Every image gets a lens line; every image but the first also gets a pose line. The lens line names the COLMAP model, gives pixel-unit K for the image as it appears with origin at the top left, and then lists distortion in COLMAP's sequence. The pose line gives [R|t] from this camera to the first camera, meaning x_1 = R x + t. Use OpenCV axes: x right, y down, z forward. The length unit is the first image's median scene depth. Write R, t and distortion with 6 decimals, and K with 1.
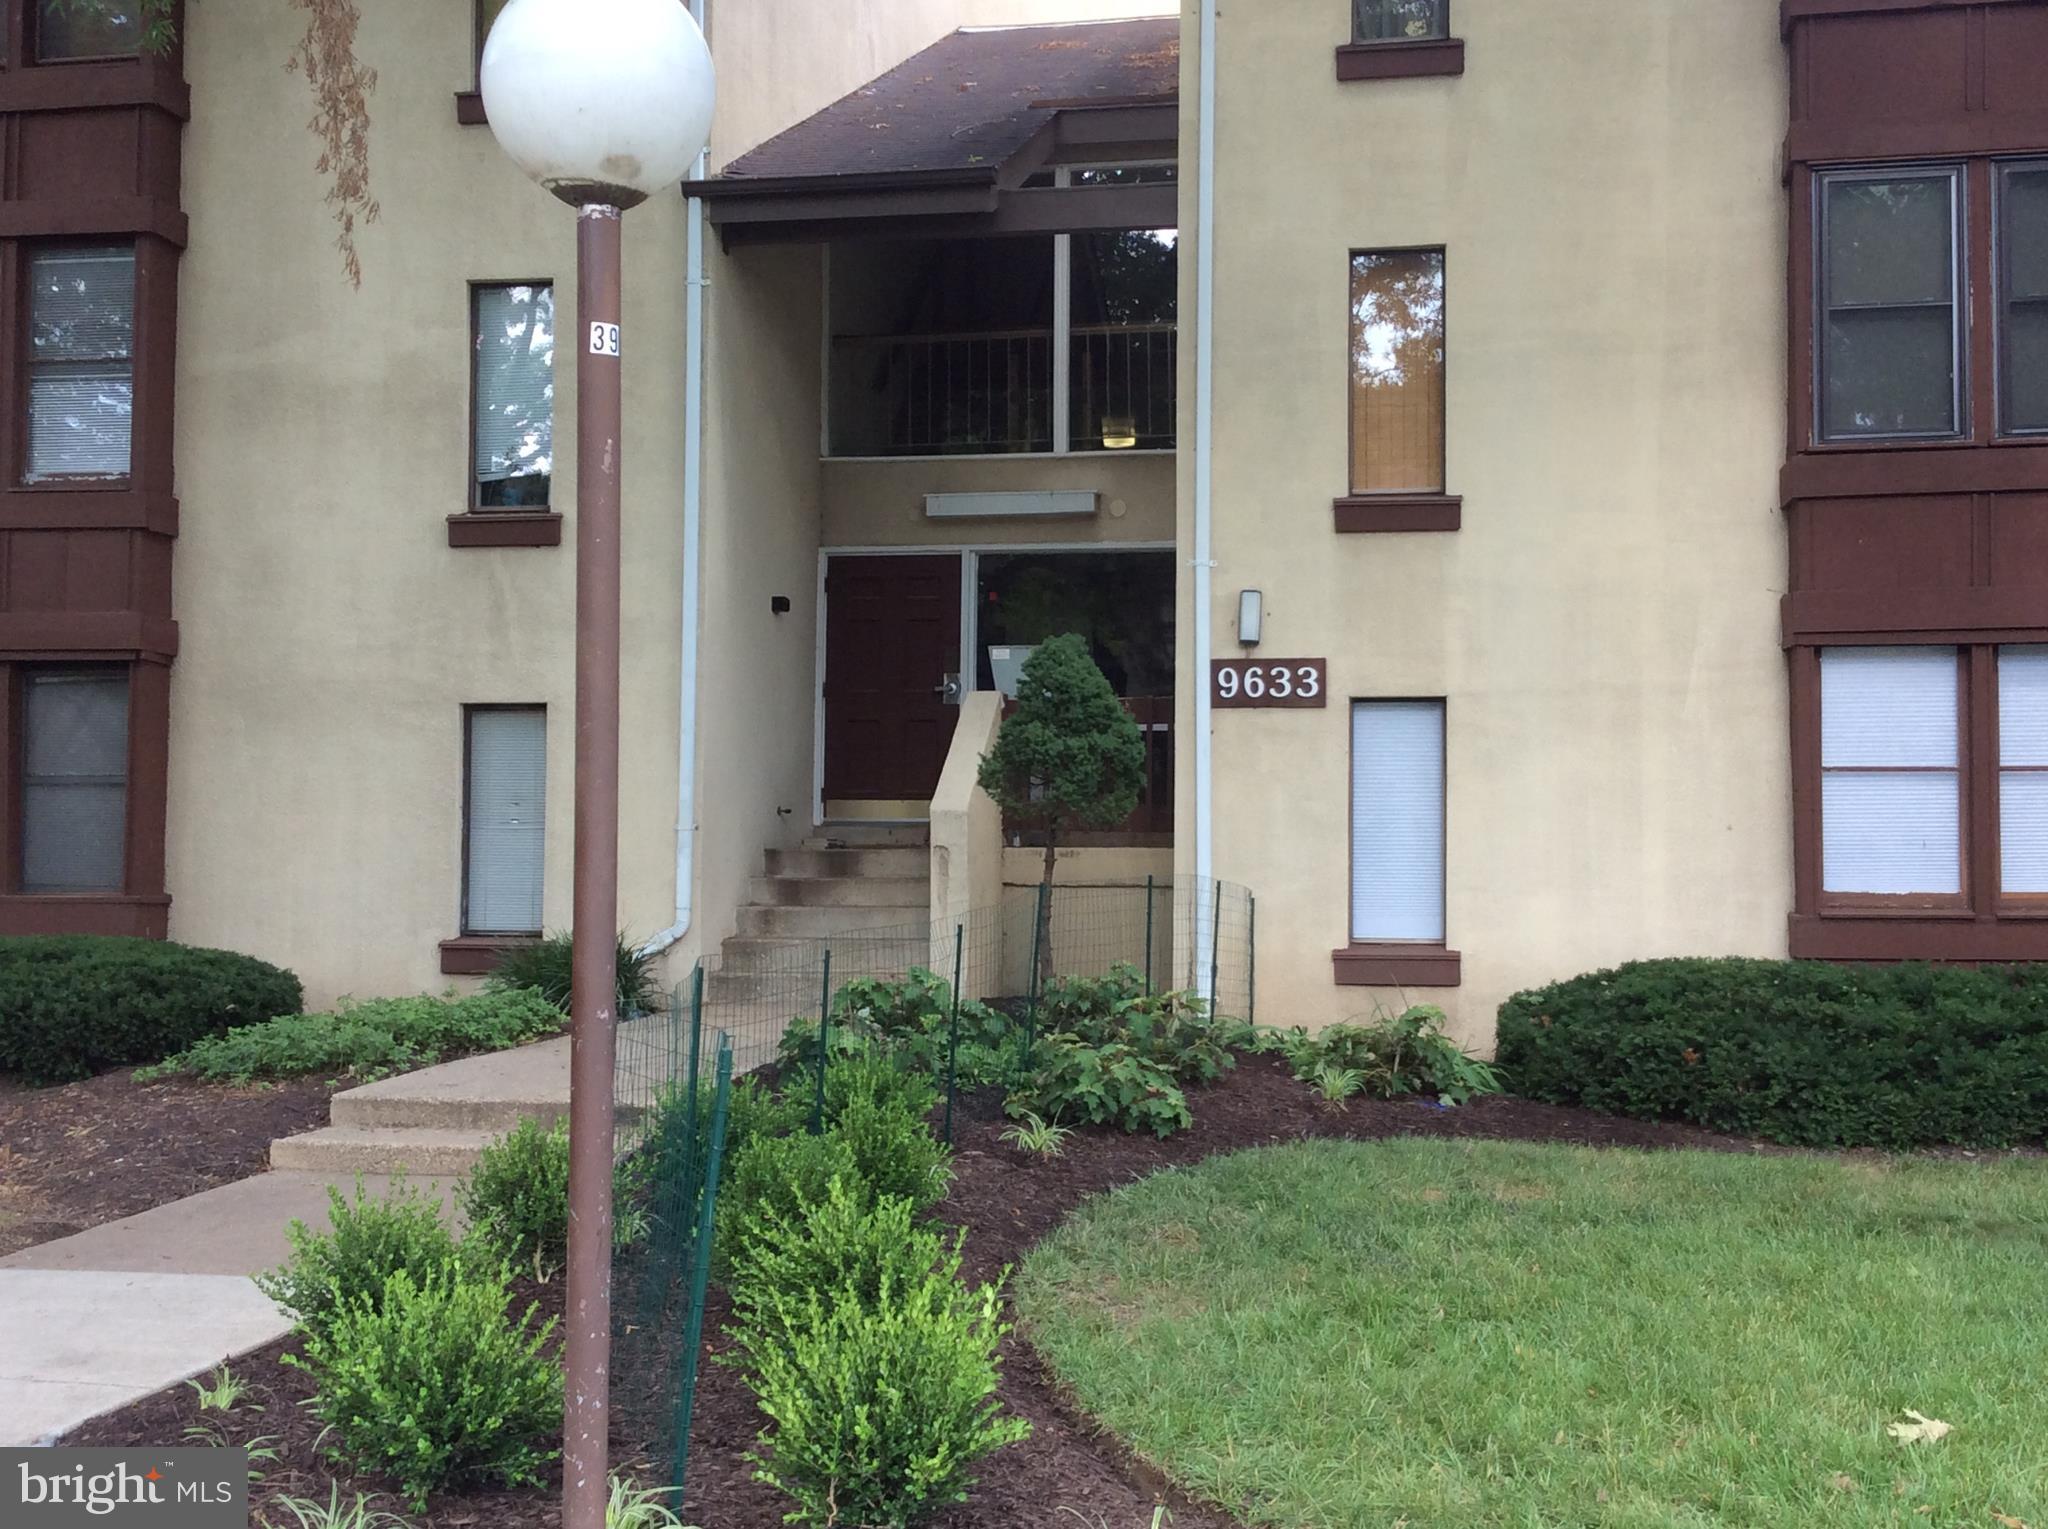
lens RADIAL K [[2315.9, 0, 1036.7], [0, 2315.9, 756.4], [0, 0, 1]] dist [0.058399, 0.000000]
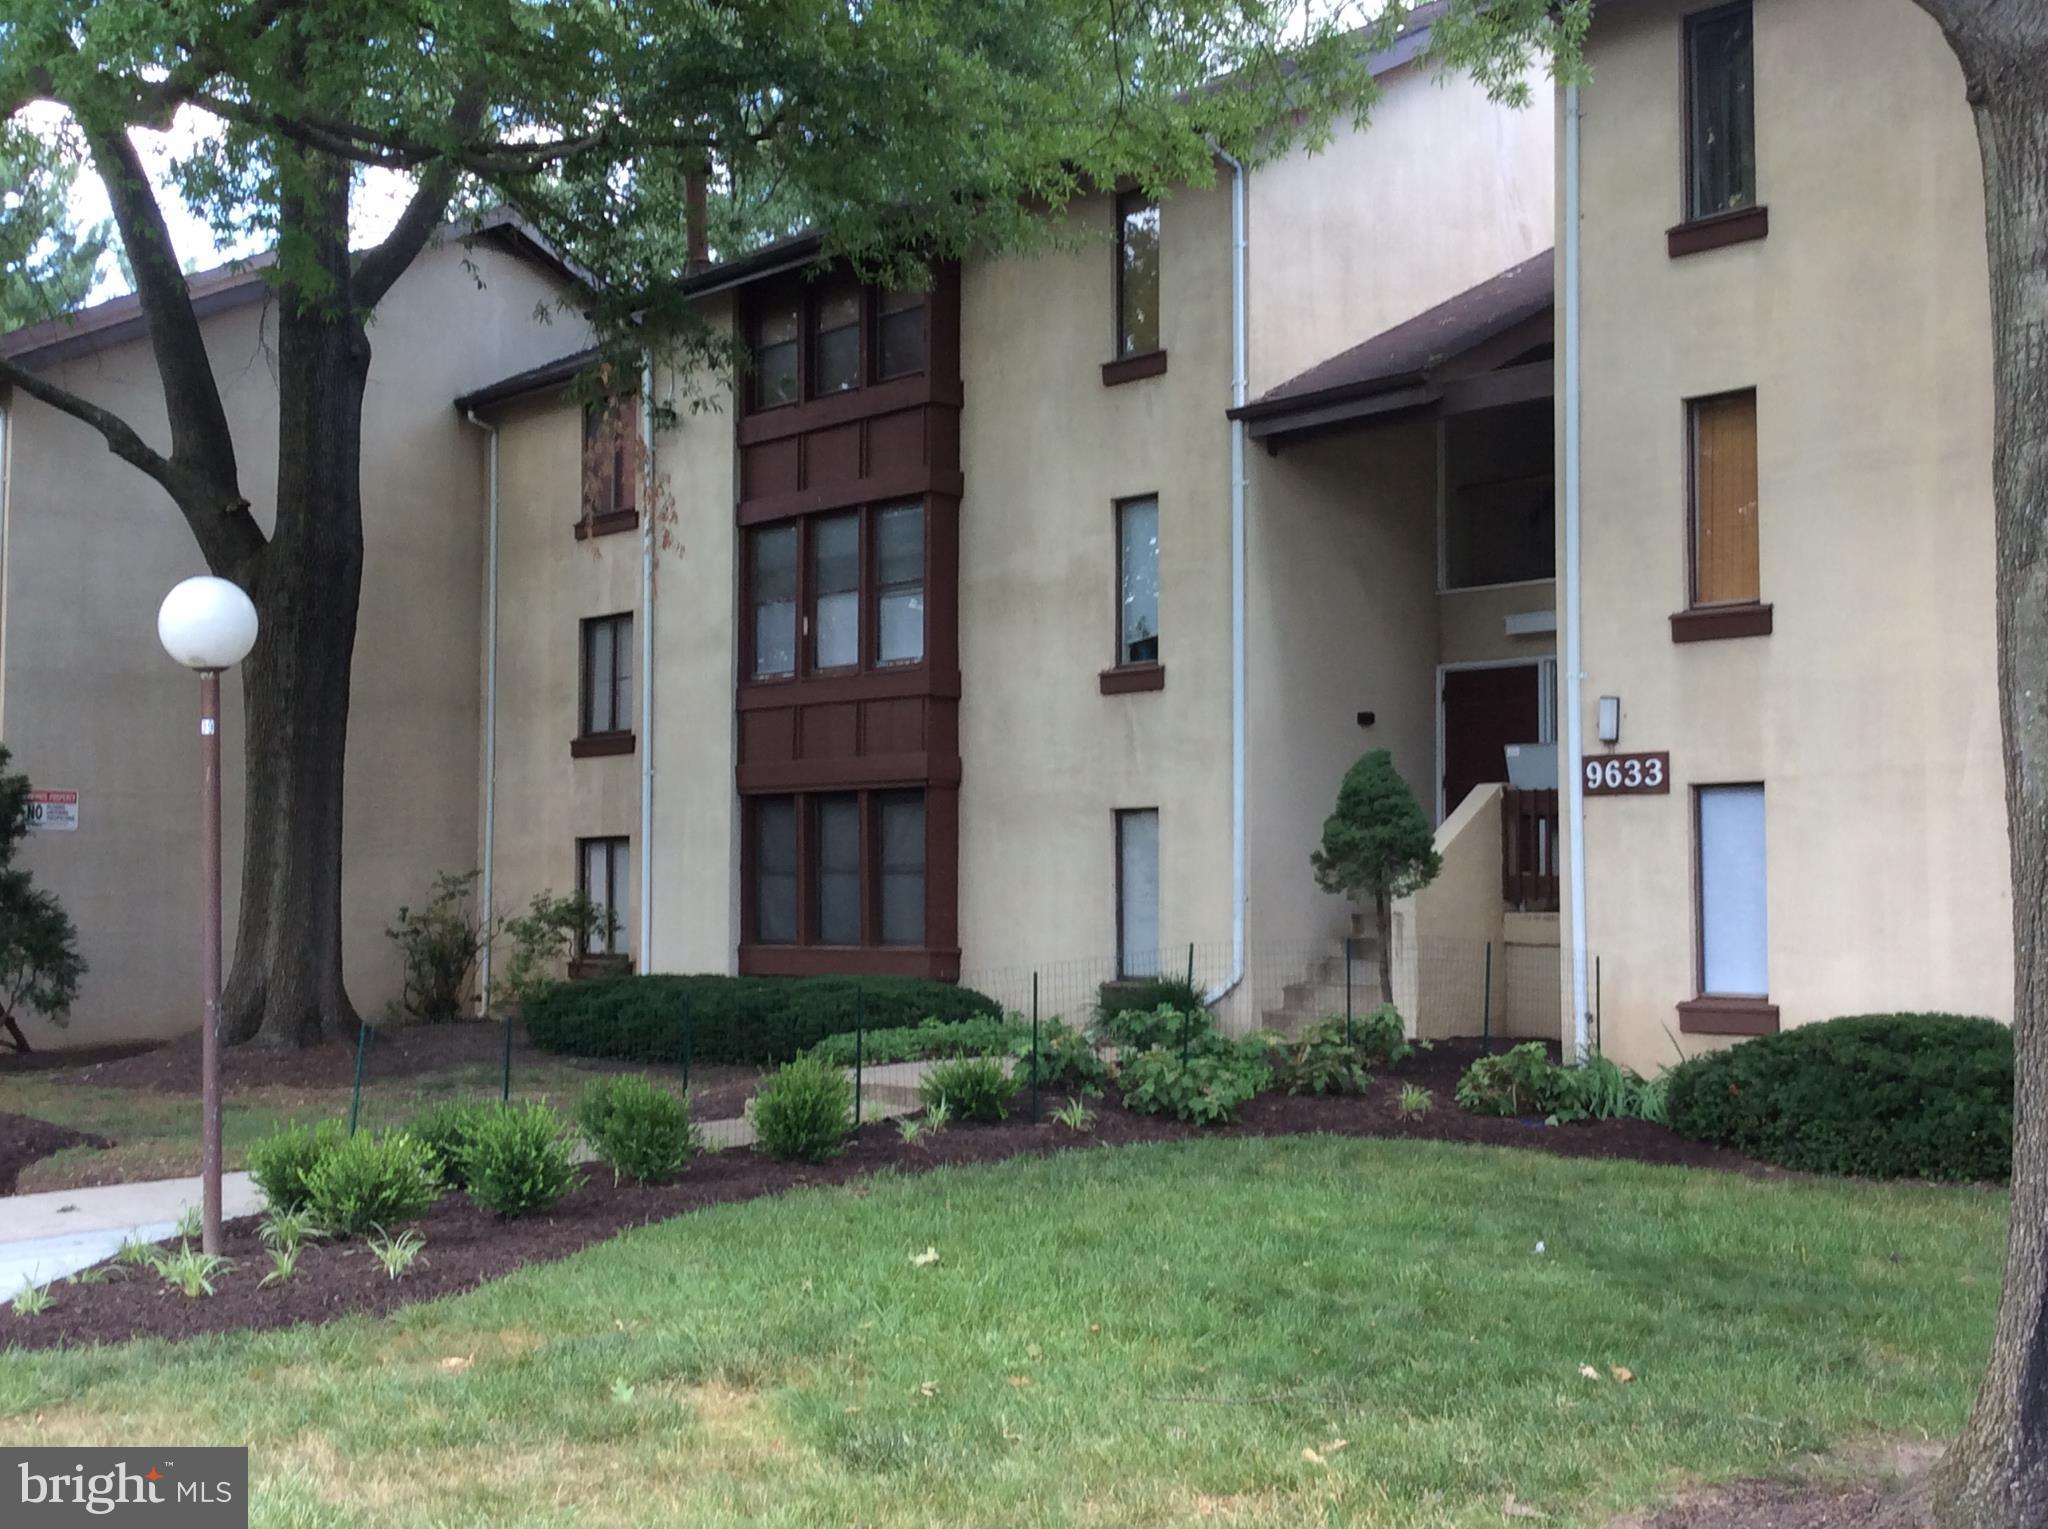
lens RADIAL K [[2315.9, 0, 1023.1], [0, 2315.9, 757.3], [0, 0, 1]] dist [0.058399, 0.000000]
pose [[0.808229, -0.043709, -0.587244, 0.546512], [0.030063, 0.999004, -0.032981, -0.010320], [0.588101, 0.009002, 0.808738, -0.137918]]
